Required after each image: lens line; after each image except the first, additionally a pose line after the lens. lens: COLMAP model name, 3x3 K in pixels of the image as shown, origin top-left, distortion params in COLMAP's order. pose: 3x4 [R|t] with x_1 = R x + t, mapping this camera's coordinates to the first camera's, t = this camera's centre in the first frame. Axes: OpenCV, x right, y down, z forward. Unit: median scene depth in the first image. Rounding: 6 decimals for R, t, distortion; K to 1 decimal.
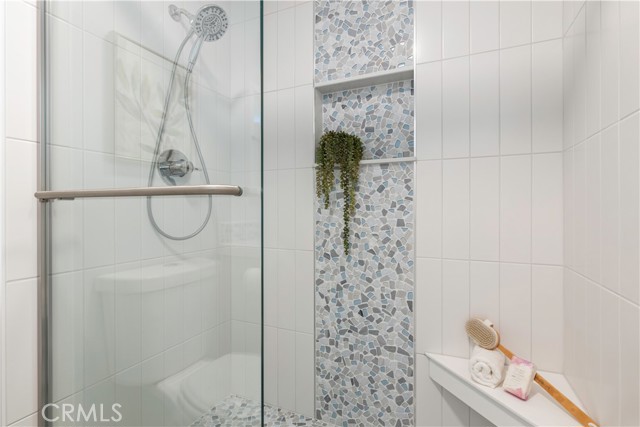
lens RADIAL K [[308.2, 0, 320.4], [0, 308.2, 211.9], [0, 0, 1]] dist [-0.001096, -0.000084]
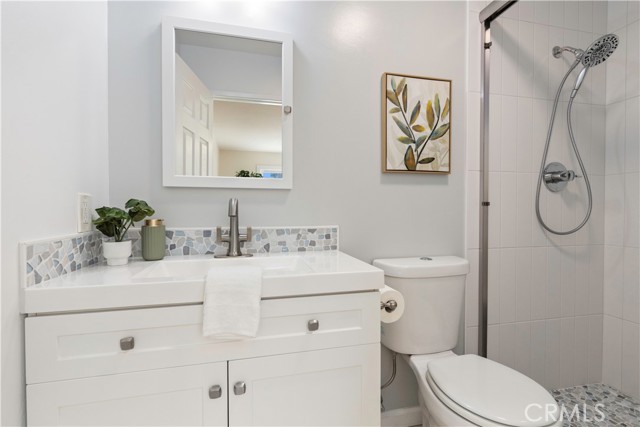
lens RADIAL K [[308.2, 0, 319.7], [0, 308.2, 215.0], [0, 0, 1]] dist [-0.001096, -0.000084]
pose [[0.628526, 0.009727, -0.777728, -0.101556], [-0.003432, 0.999947, 0.009732, 0.003838], [0.777781, -0.003448, 0.628526, -0.532859]]
